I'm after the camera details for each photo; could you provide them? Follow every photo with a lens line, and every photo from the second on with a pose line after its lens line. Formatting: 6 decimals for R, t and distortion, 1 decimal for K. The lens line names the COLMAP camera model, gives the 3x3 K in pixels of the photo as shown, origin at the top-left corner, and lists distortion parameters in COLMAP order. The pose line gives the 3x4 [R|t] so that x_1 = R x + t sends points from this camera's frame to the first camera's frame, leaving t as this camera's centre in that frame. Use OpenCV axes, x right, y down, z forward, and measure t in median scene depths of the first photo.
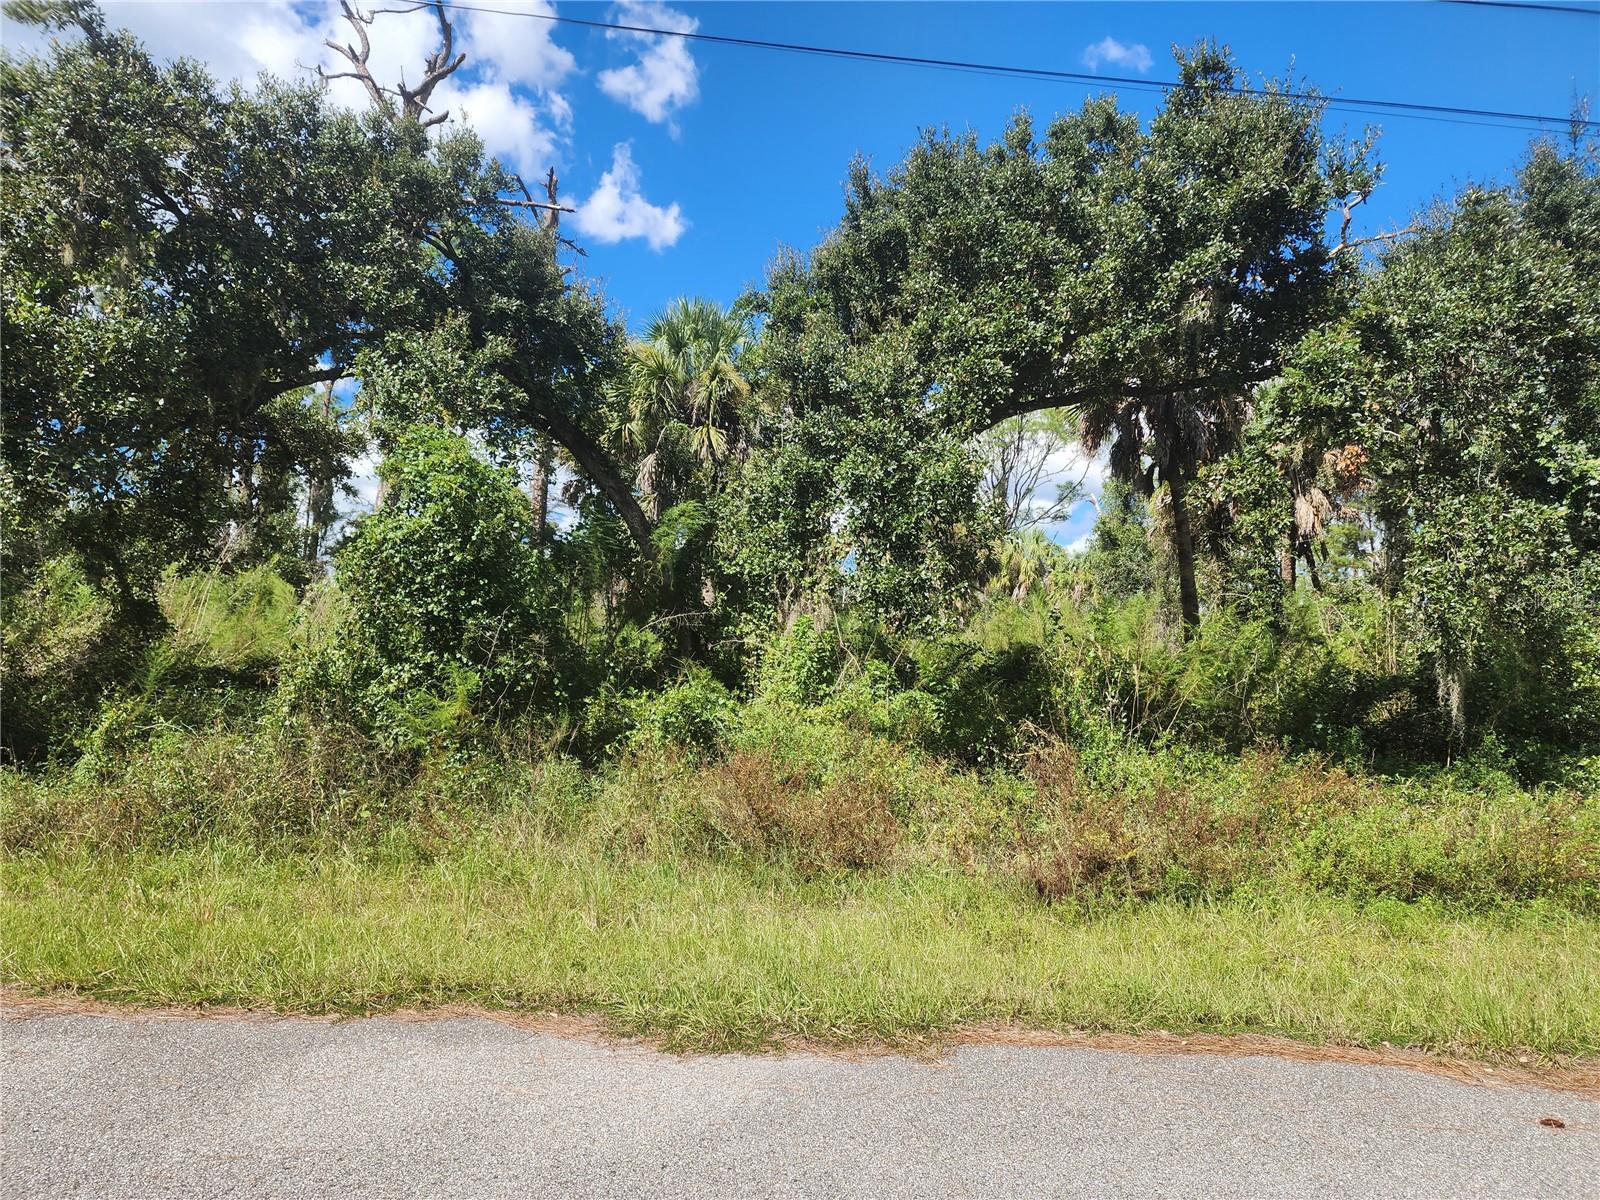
lens RADIAL K [[1054.6, 0, 866.4], [0, 1054.6, 611.6], [0, 0, 1]] dist [0.082639, -0.075154]
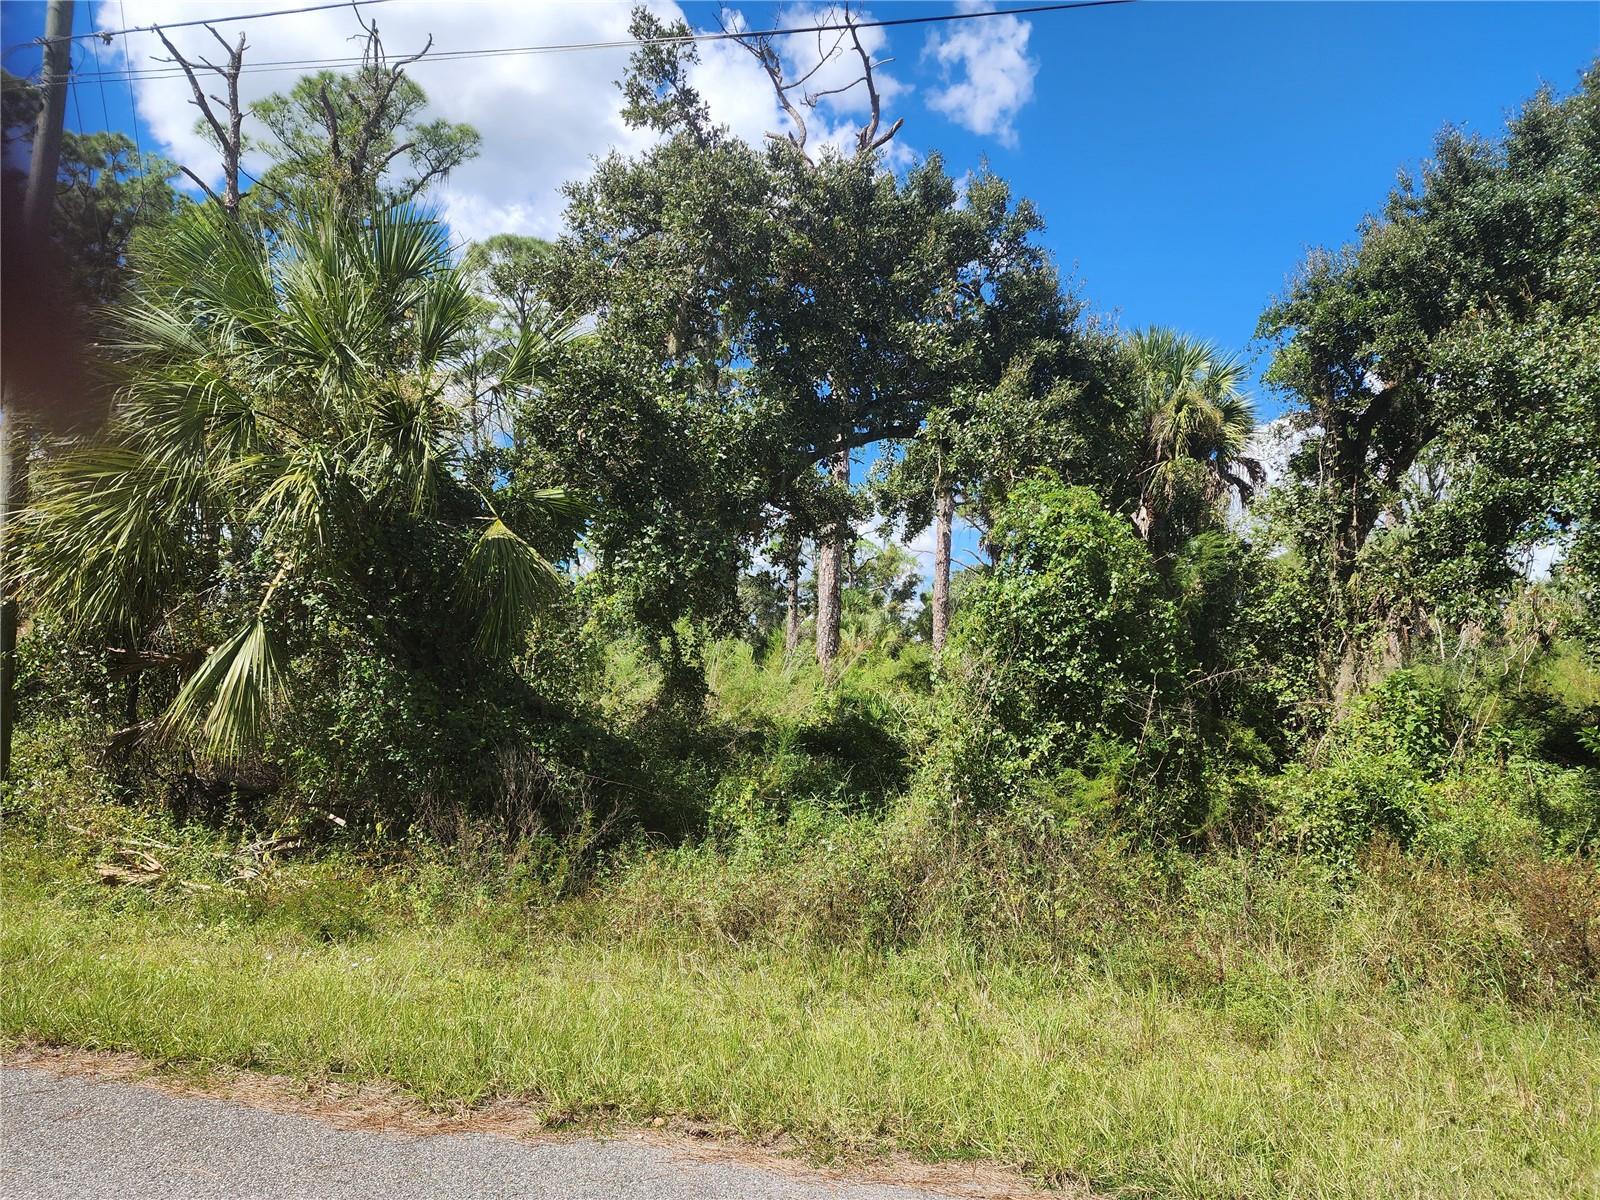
lens RADIAL K [[1054.6, 0, 827.1], [0, 1054.6, 621.2], [0, 0, 1]] dist [0.082639, -0.075154]
pose [[0.949719, -0.030010, -0.311661, -0.260875], [0.020087, 0.999185, -0.034999, -0.017479], [0.312458, 0.026979, 0.949549, 0.055678]]
